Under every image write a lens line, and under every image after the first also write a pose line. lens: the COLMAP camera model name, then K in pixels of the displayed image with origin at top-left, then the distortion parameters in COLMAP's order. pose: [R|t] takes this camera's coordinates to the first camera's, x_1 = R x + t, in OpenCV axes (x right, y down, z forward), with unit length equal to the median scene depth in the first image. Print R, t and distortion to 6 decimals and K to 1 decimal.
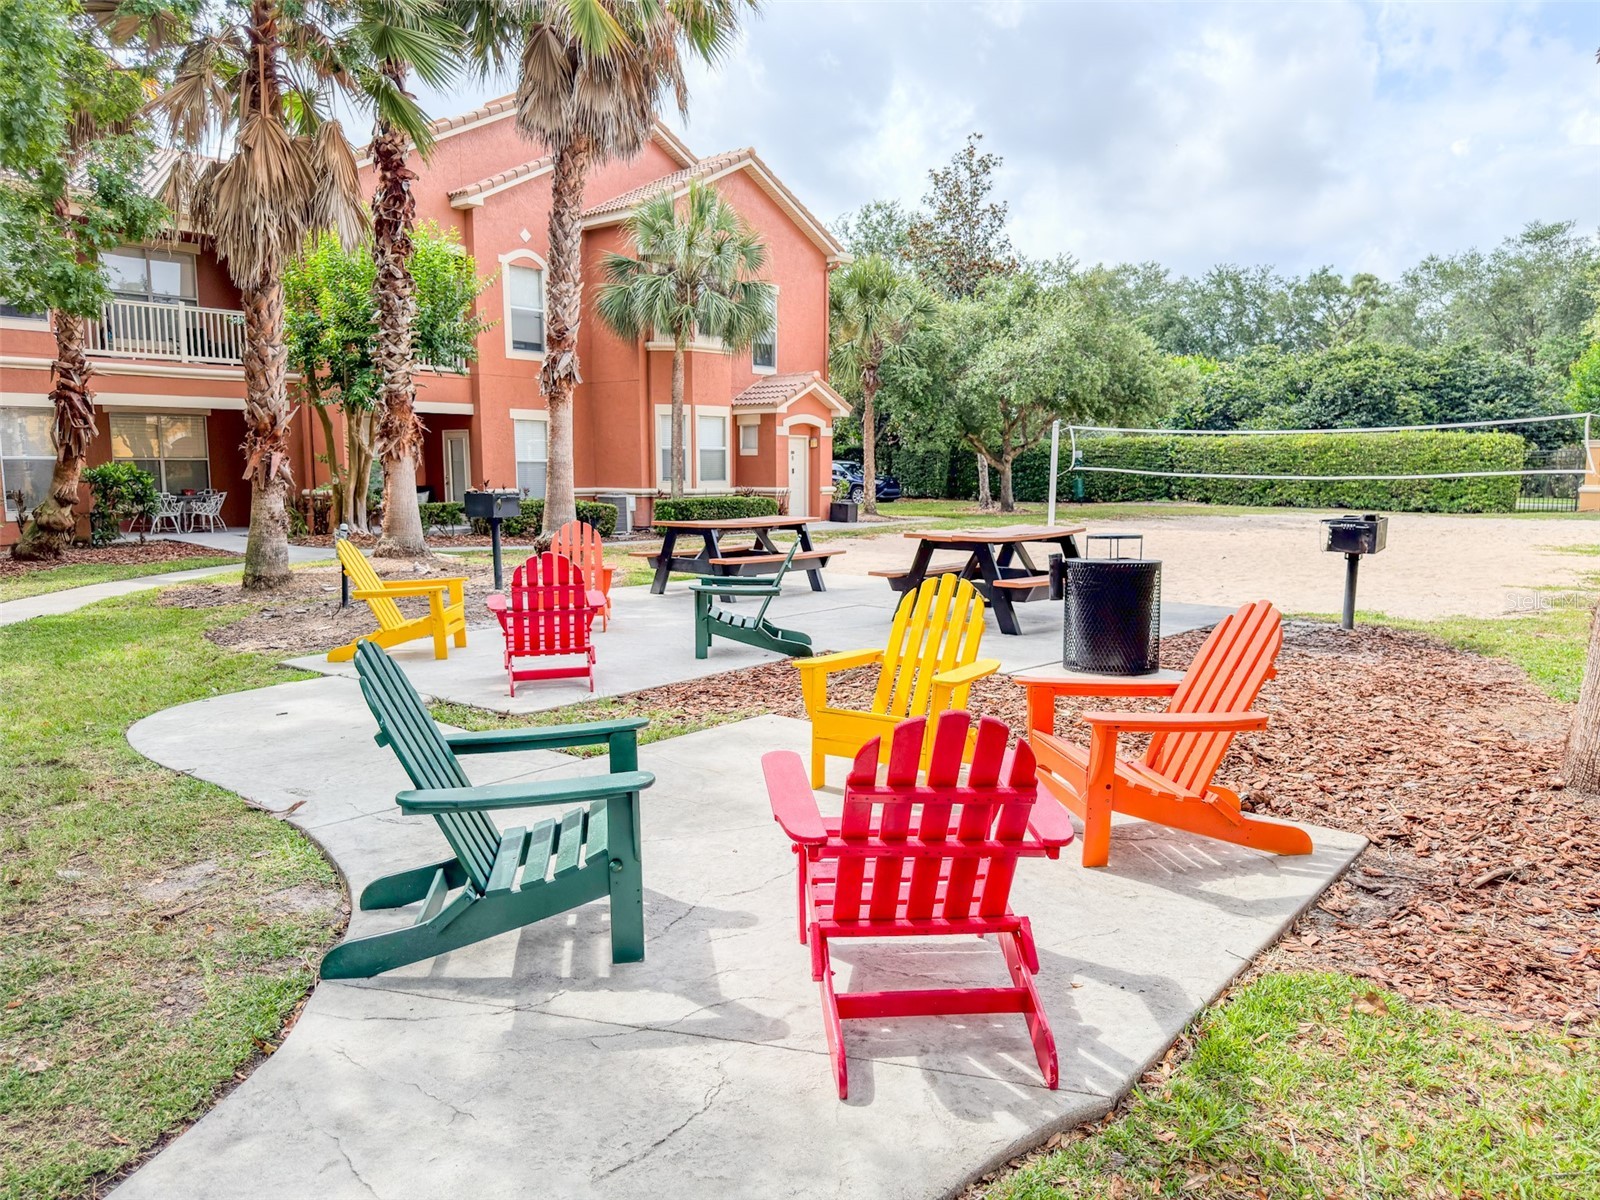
lens RADIAL K [[1122.4, 0, 798.3], [0, 1122.4, 608.7], [0, 0, 1]] dist [0.123823, -0.209488]
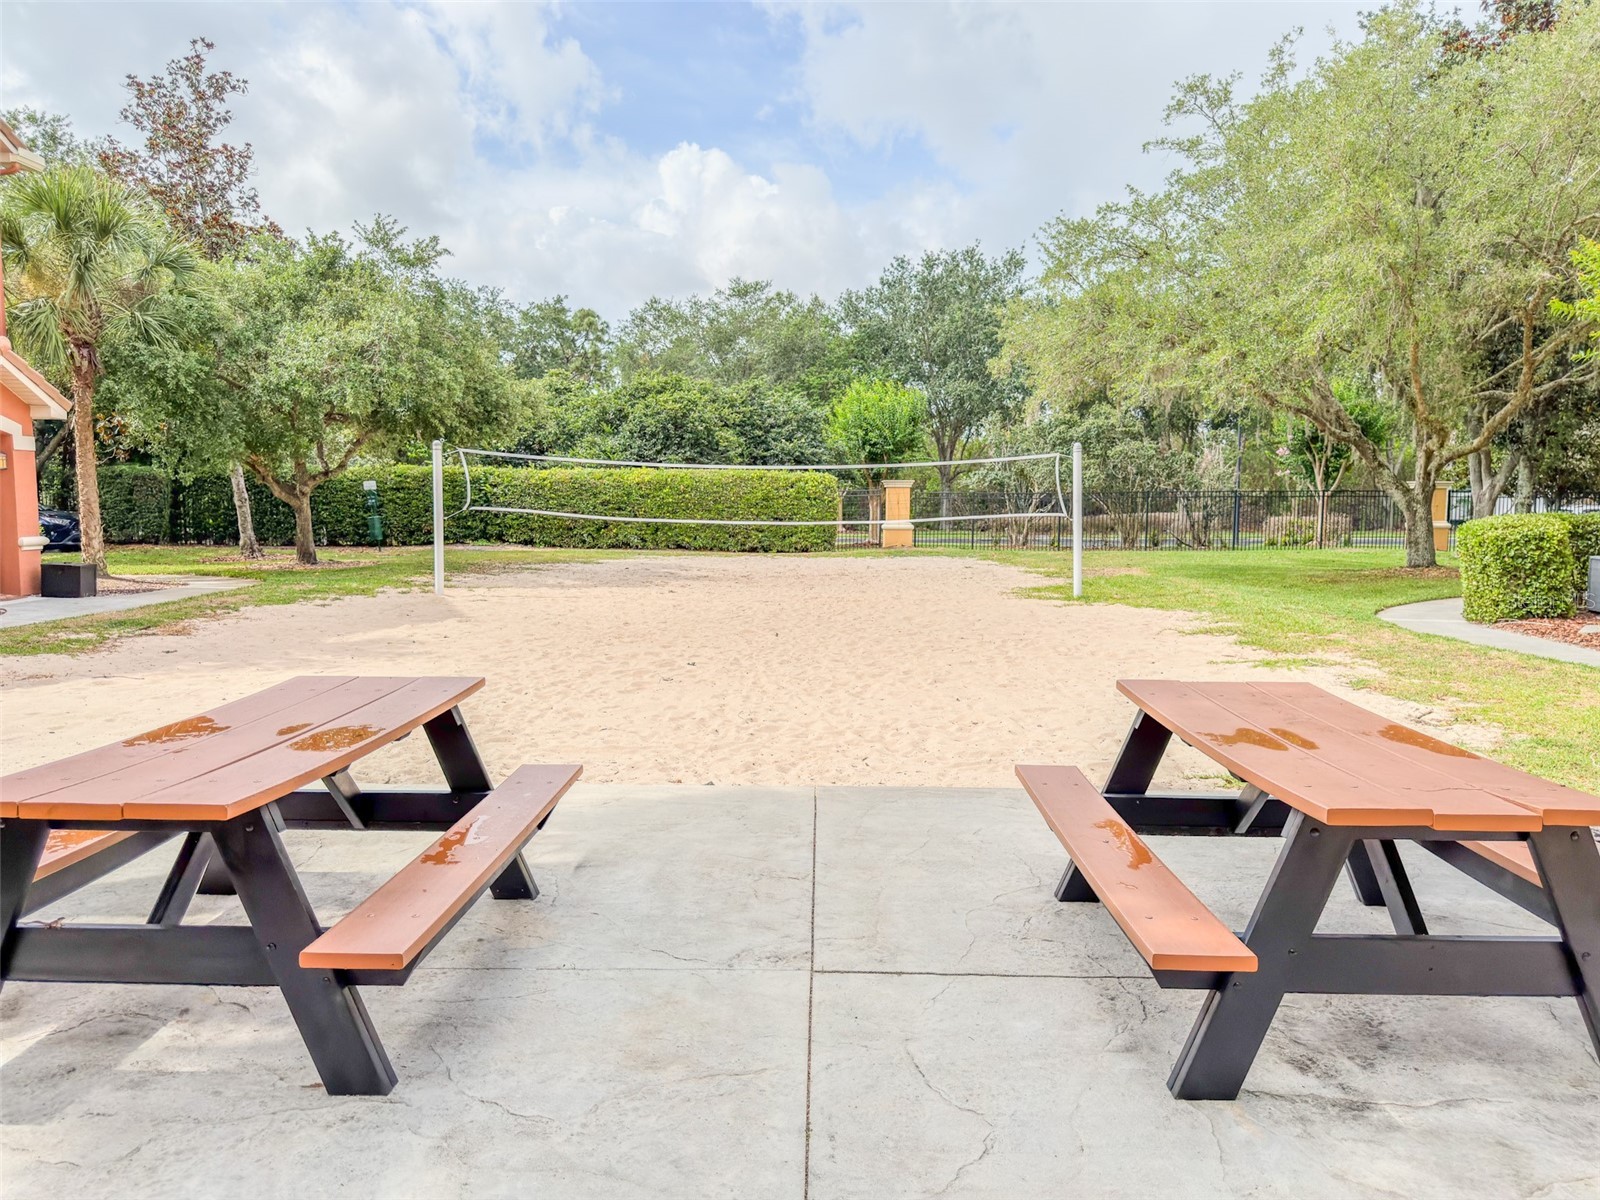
lens RADIAL K [[1100.4, 0, 803.3], [0, 1100.4, 628.5], [0, 0, 1]] dist [0.003953, -0.026215]
pose [[0.738884, -0.073143, 0.669851, -0.054909], [0.077274, 0.996731, 0.023598, -0.035983], [-0.669387, 0.034325, 0.742121, 0.260961]]
